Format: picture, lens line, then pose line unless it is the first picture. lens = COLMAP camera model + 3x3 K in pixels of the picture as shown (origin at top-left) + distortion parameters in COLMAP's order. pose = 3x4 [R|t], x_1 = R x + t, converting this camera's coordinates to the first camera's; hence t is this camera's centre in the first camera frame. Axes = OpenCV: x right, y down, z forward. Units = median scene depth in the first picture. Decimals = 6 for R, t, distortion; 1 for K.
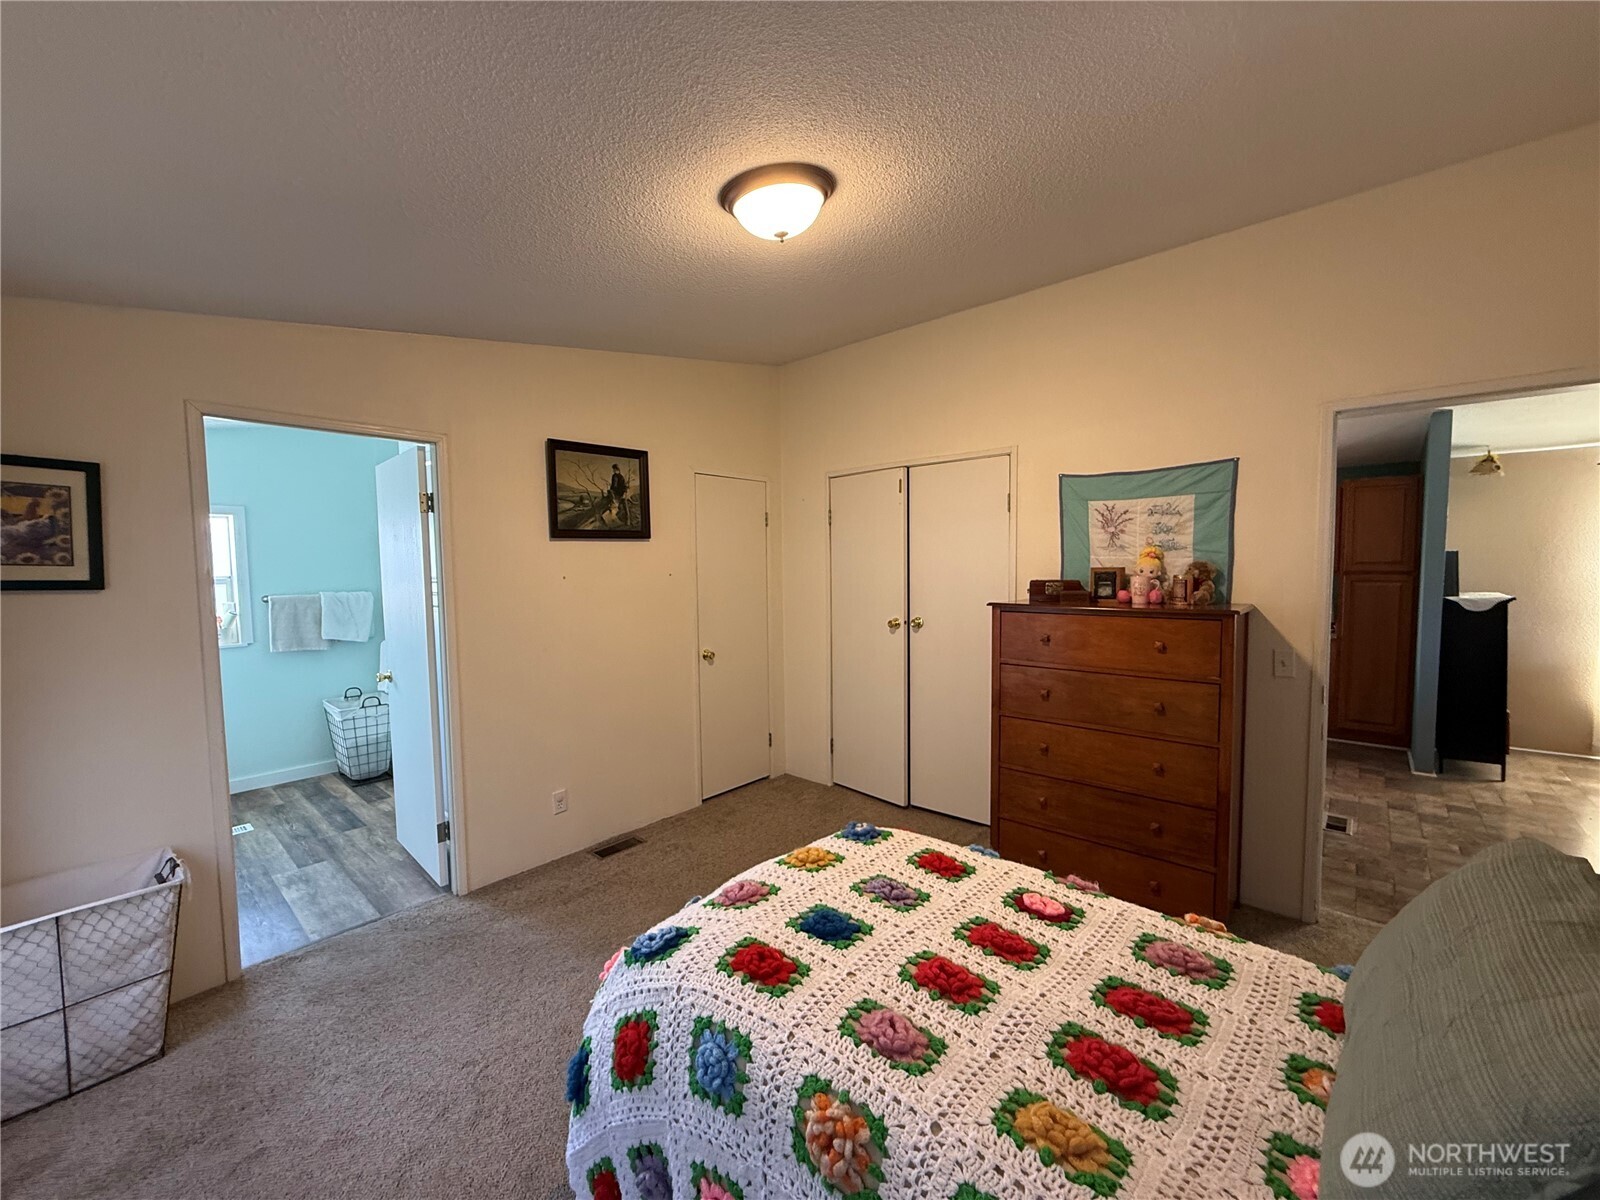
lens RADIAL K [[633.2, 0, 804.8], [0, 633.2, 603.3], [0, 0, 1]] dist [0.000296, -0.000591]
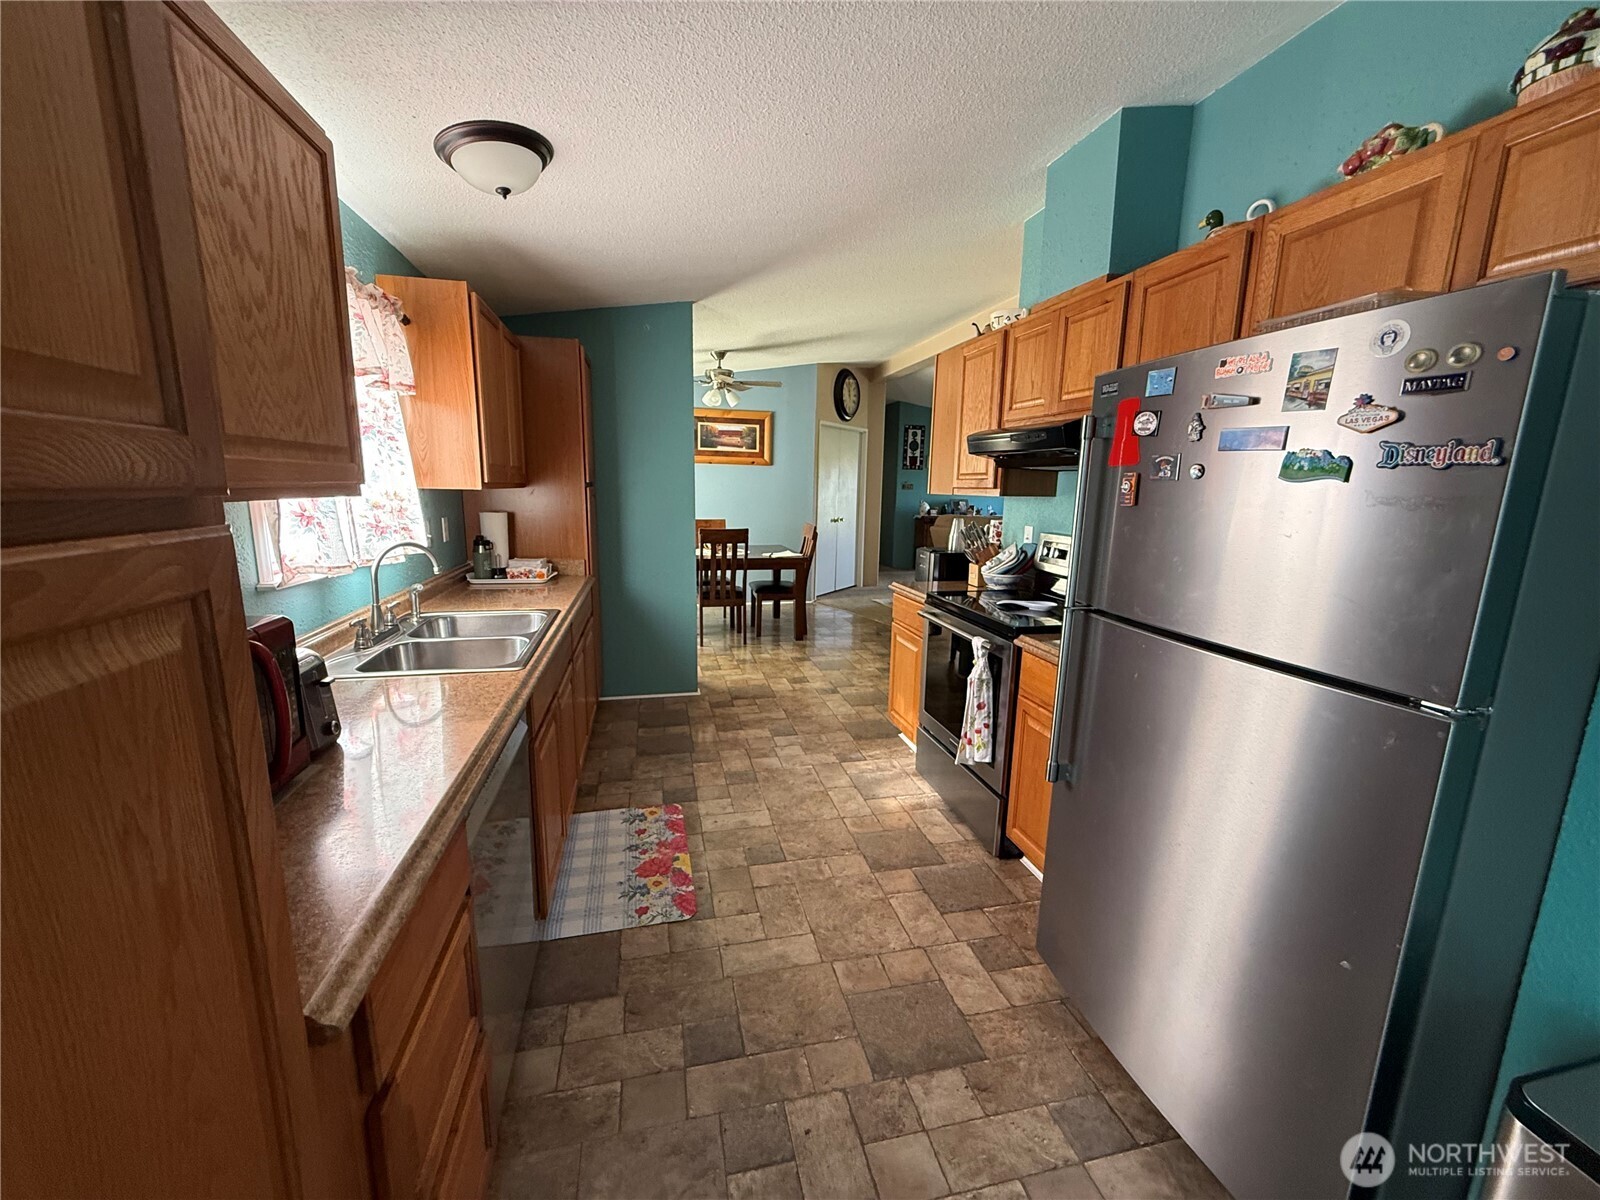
lens RADIAL K [[633.2, 0, 794.1], [0, 633.2, 603.2], [0, 0, 1]] dist [0.000296, -0.000591]
pose [[-0.807870, -0.114425, 0.578146, 0.332577], [0.020279, 0.974994, 0.221304, -0.087820], [-0.589012, 0.190509, -0.785348, 1.843626]]
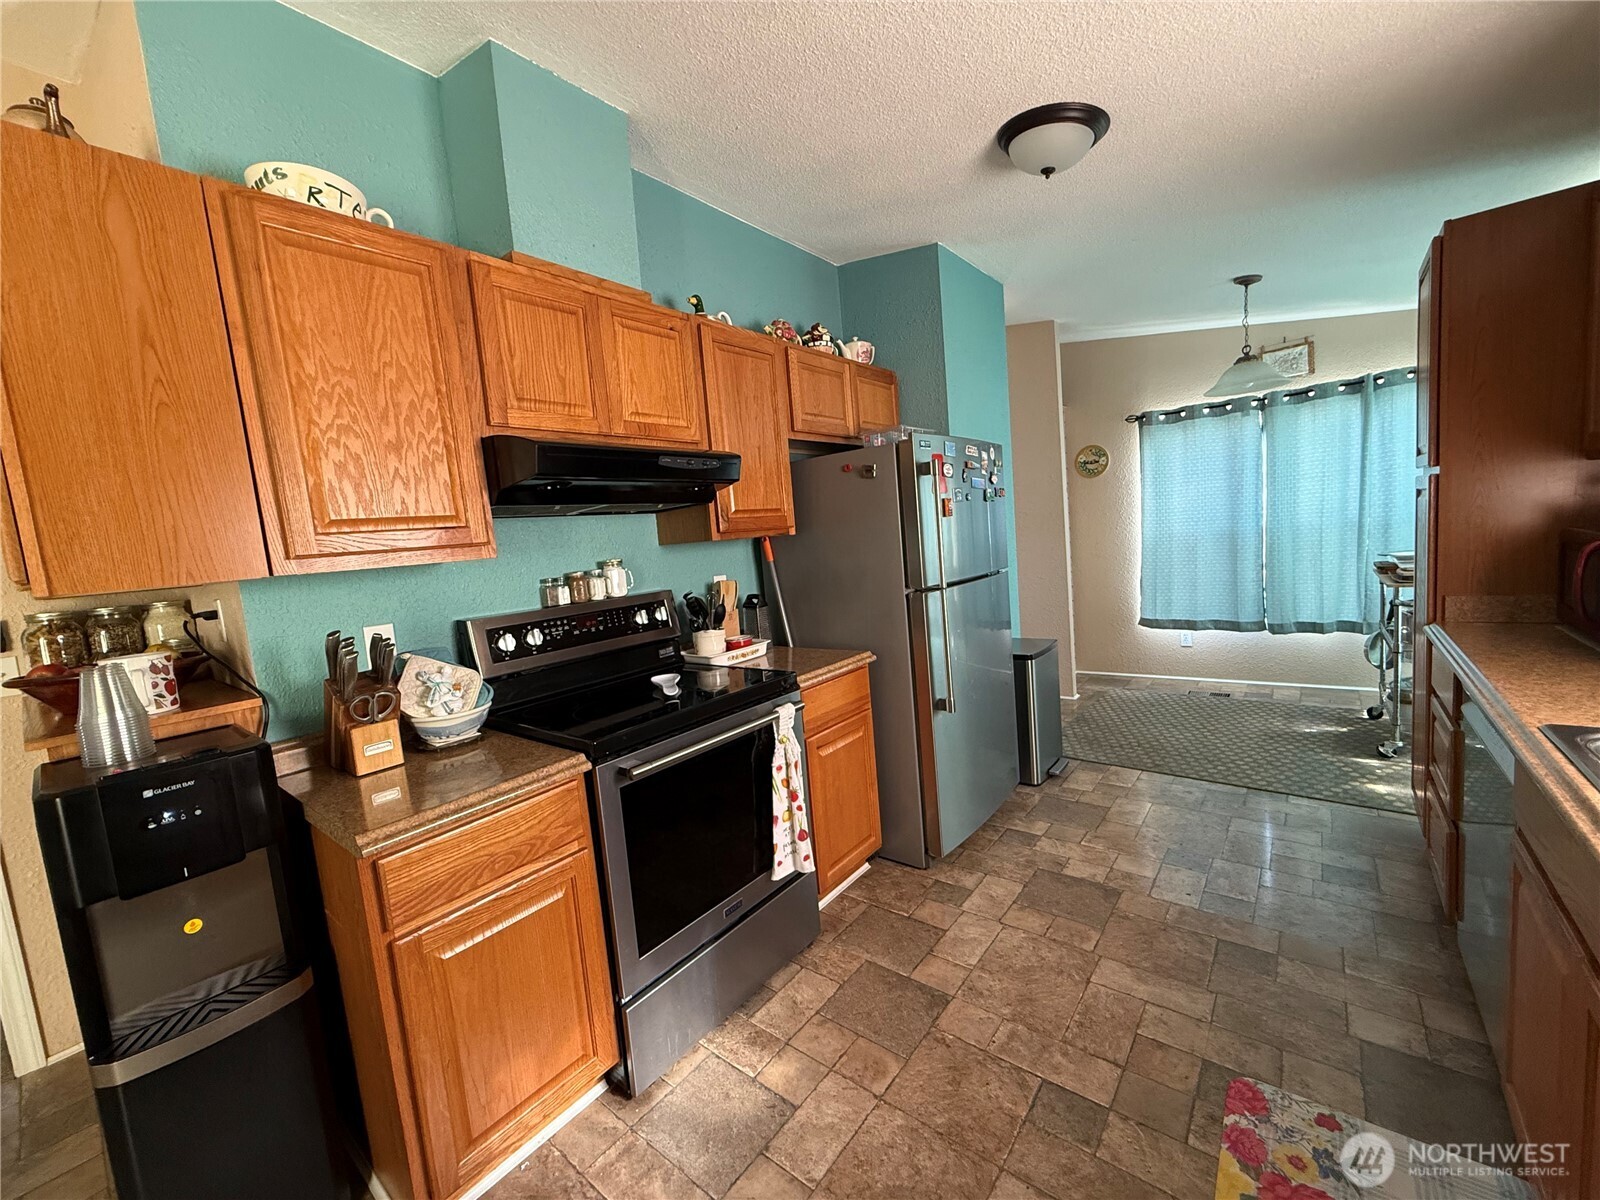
lens RADIAL K [[633.2, 0, 798.5], [0, 633.2, 602.0], [0, 0, 1]] dist [0.000296, -0.000591]
pose [[0.040166, 0.111841, -0.992914, 1.007687], [0.036499, 0.992888, 0.113315, -0.051040], [0.998526, -0.040792, 0.035799, 1.265524]]
